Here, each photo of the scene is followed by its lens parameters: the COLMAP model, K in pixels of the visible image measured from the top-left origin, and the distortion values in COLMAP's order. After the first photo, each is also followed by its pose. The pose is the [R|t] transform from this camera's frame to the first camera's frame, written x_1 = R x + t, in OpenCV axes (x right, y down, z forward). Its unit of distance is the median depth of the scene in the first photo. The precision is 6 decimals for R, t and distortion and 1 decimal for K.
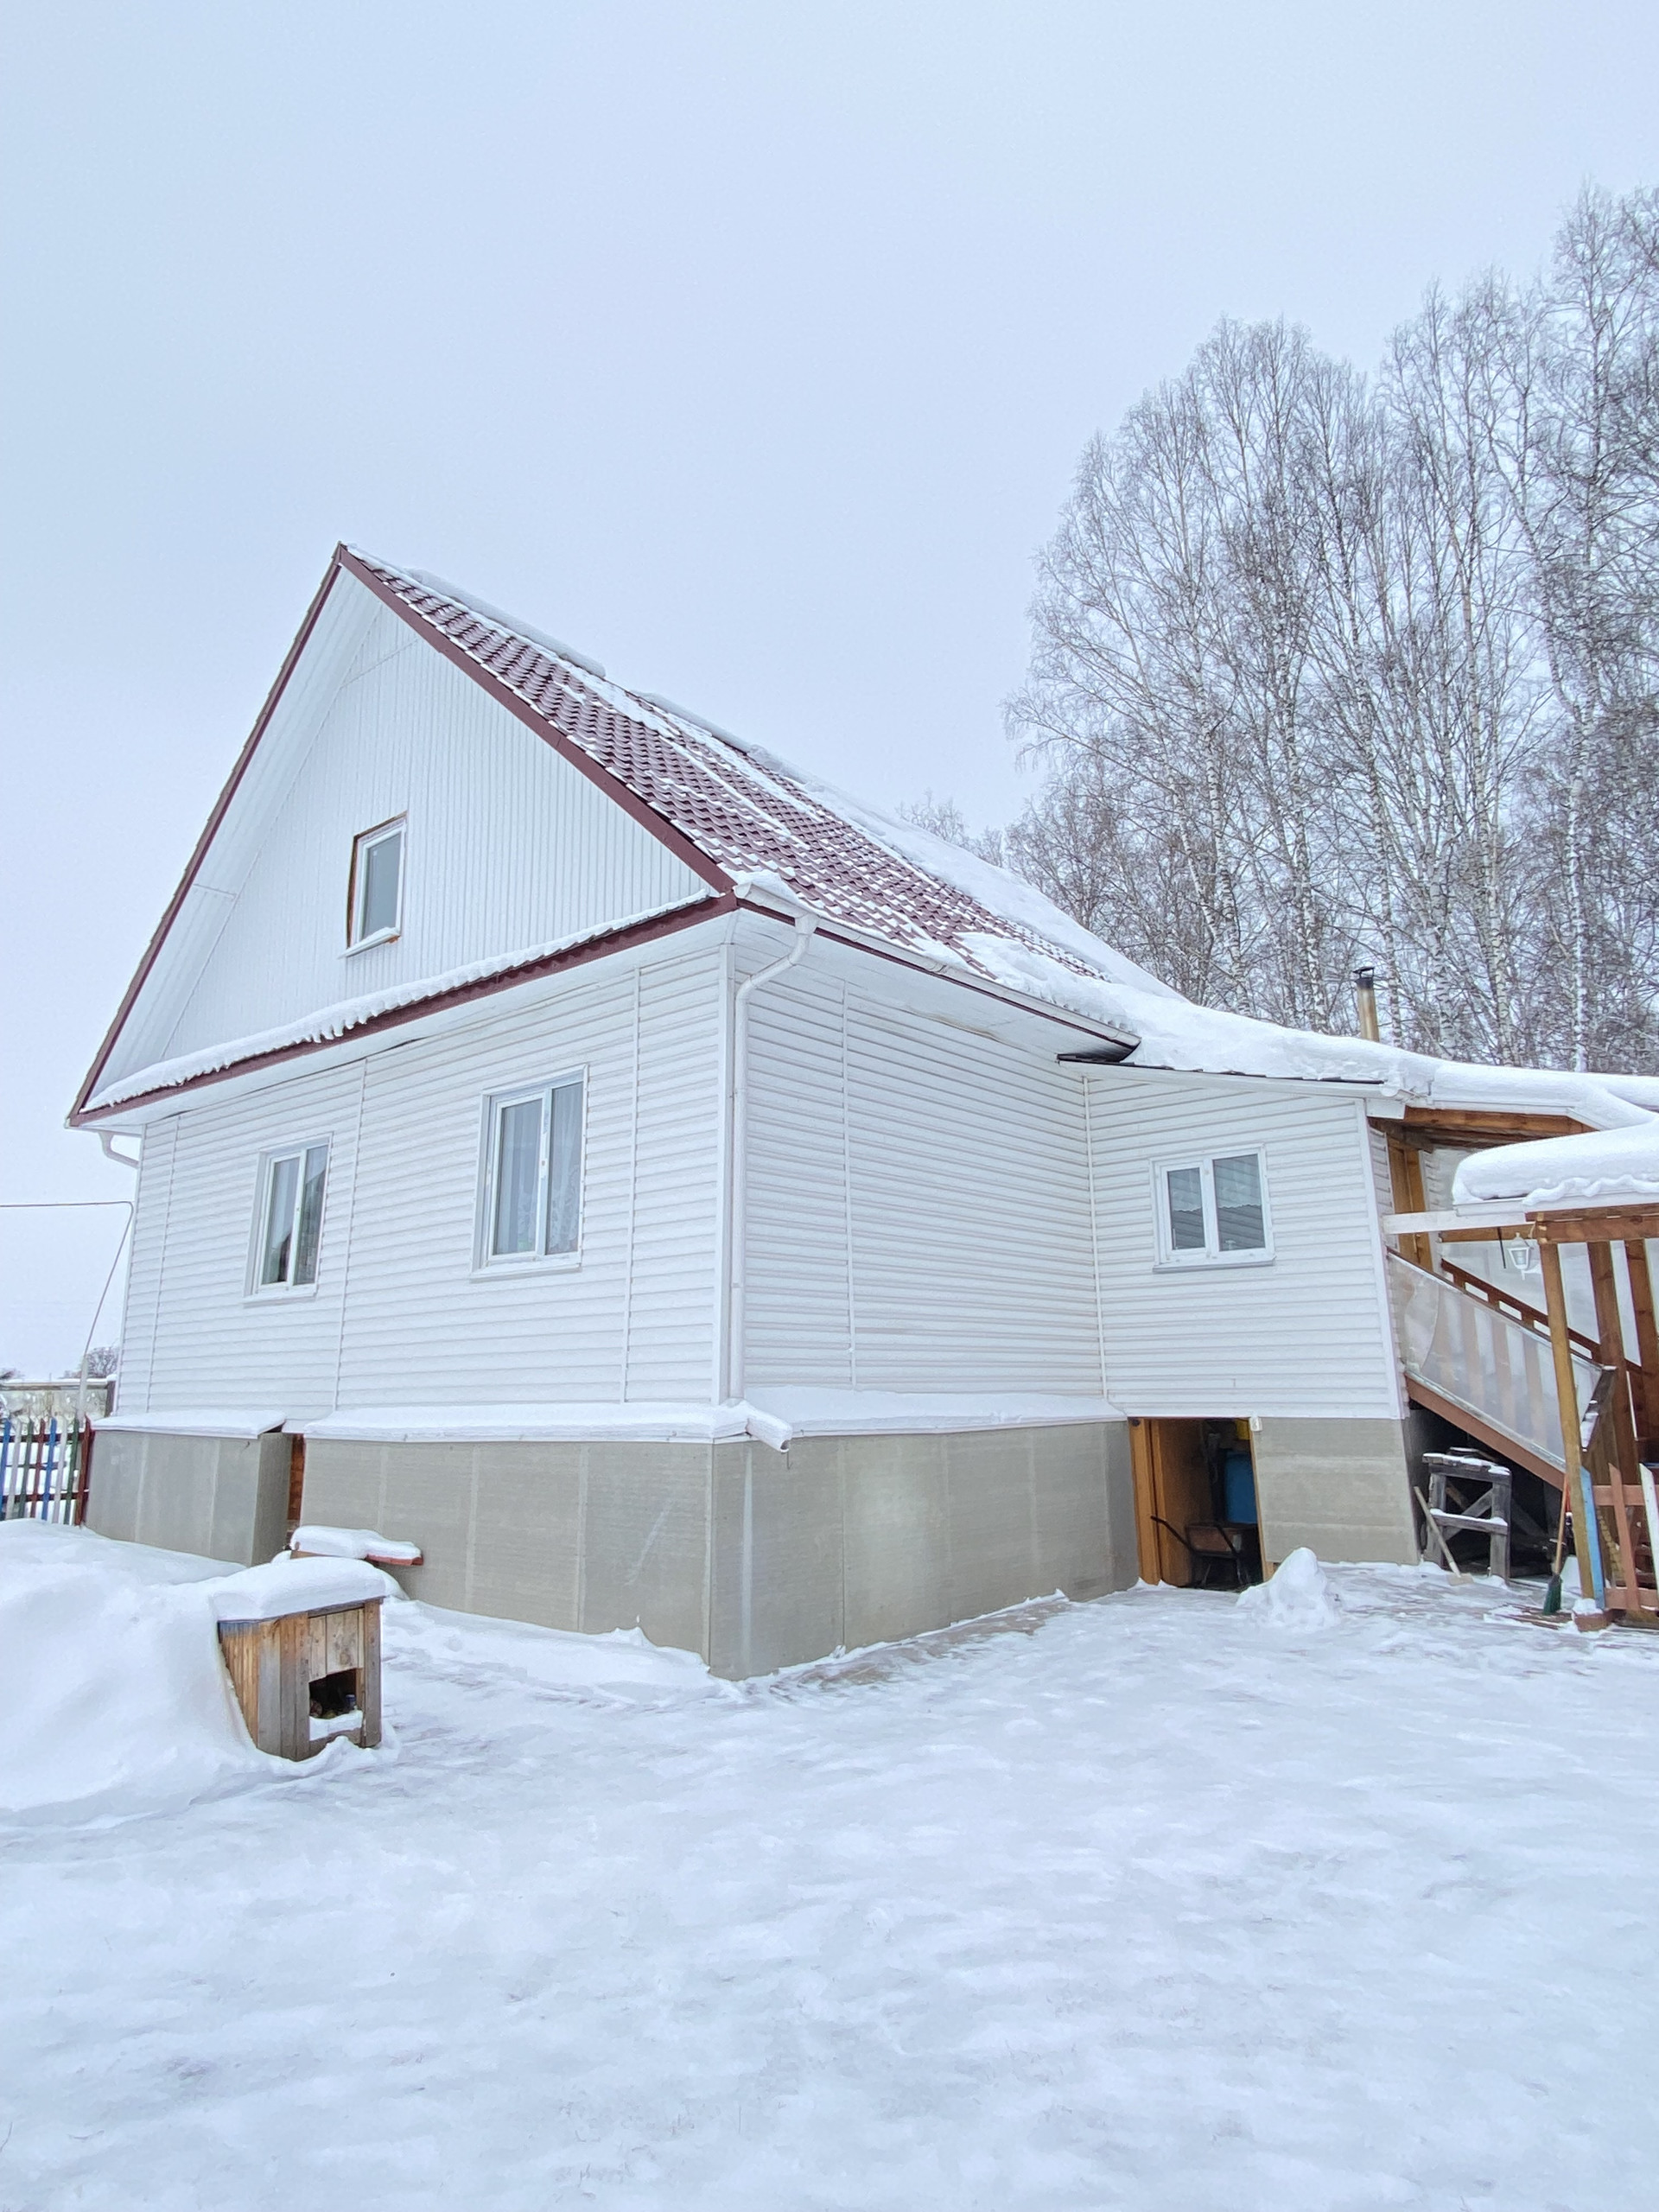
lens RADIAL K [[1282.7, 0, 827.2], [0, 1282.7, 1104.5], [0, 0, 1]] dist [0.000029, -0.000152]
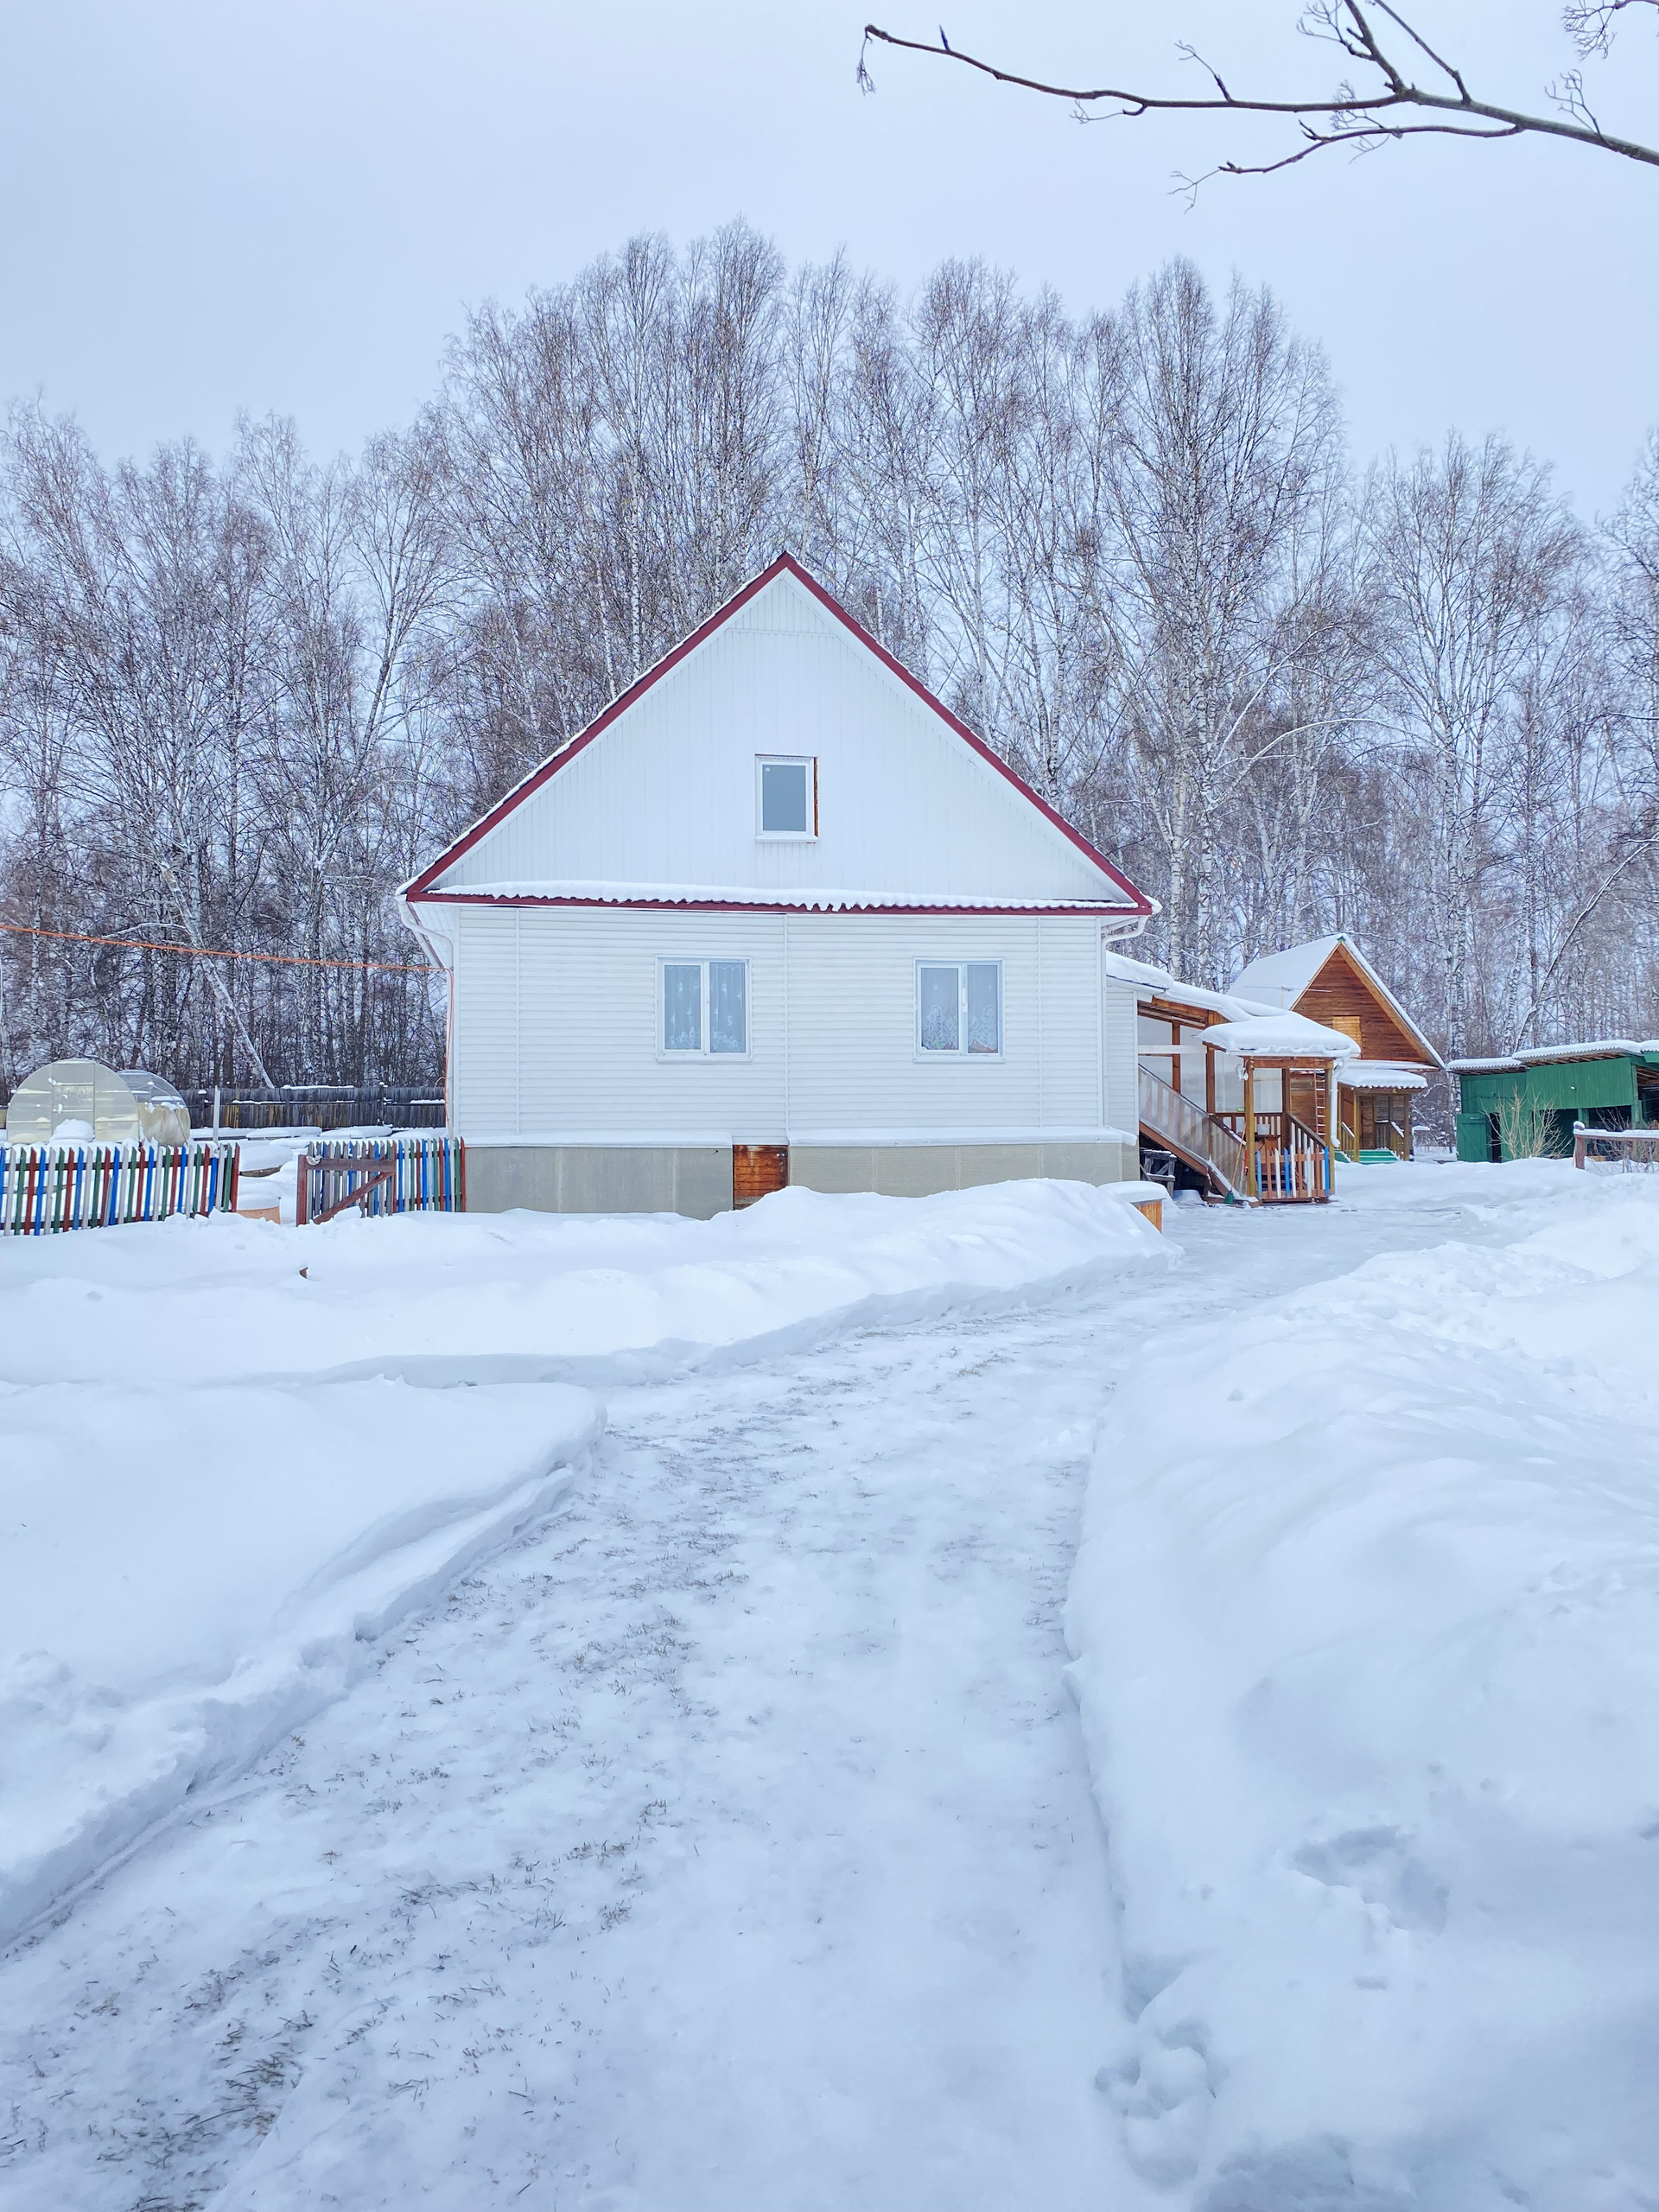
lens RADIAL K [[1696.2, 0, 829.1], [0, 1696.2, 1105.9], [0, 0, 1]] dist [0.171827, -0.167168]
pose [[0.634104, 0.017461, 0.773051, -2.302816], [-0.171437, 0.978039, 0.118531, -0.074035], [-0.754004, -0.207690, 0.623172, -0.481124]]
